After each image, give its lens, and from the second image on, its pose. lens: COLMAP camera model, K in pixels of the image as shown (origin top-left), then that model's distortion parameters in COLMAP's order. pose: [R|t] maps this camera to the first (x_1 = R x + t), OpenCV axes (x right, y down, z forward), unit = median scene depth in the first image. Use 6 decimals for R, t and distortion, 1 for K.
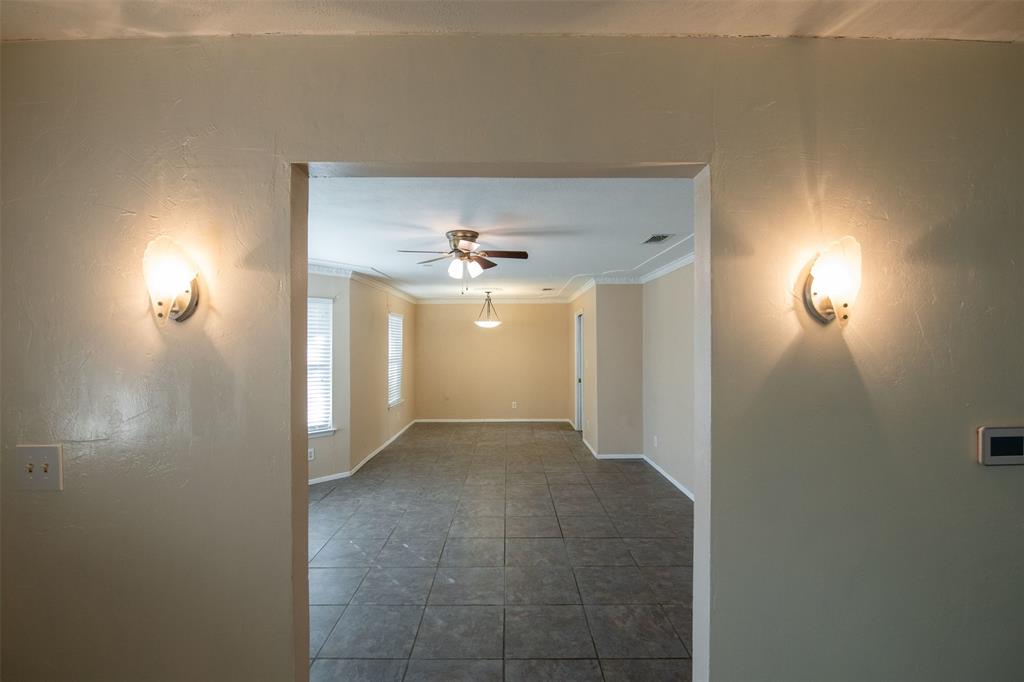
lens RADIAL K [[435.6, 0, 512.0], [0, 435.6, 341.0], [0, 0, 1]] dist [0.002590, -0.003690]
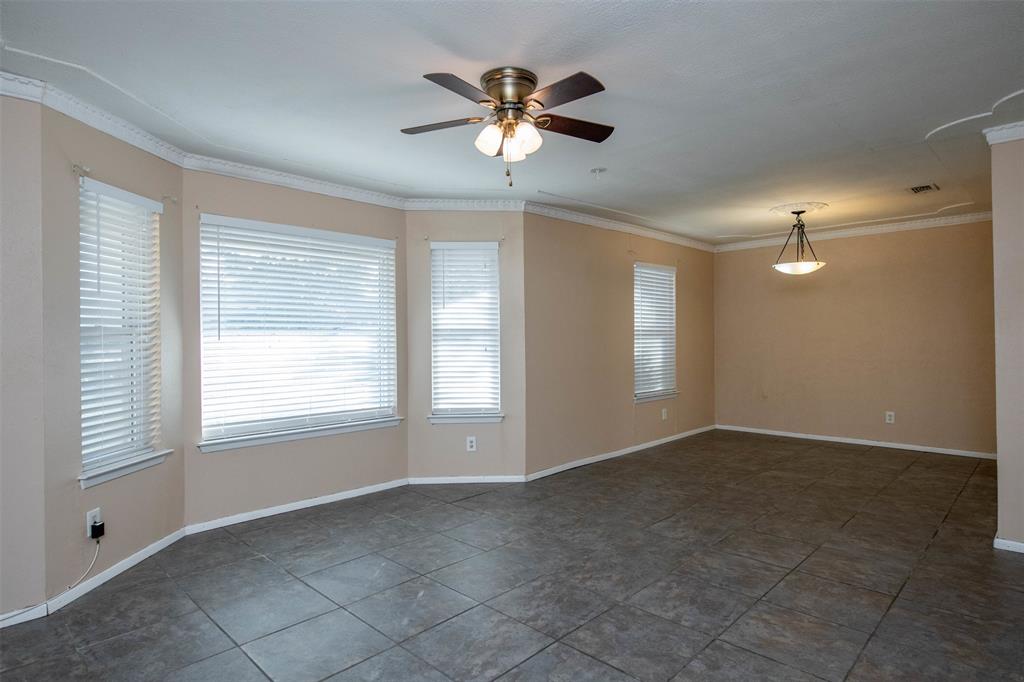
lens RADIAL K [[555.6, 0, 509.4], [0, 555.6, 328.7], [0, 0, 1]] dist [0.002574, -0.000453]
pose [[0.731327, -0.009174, -0.681966, 0.256591], [0.013898, 0.999902, 0.001454, 0.053282], [0.681886, -0.010542, 0.731383, 0.315297]]
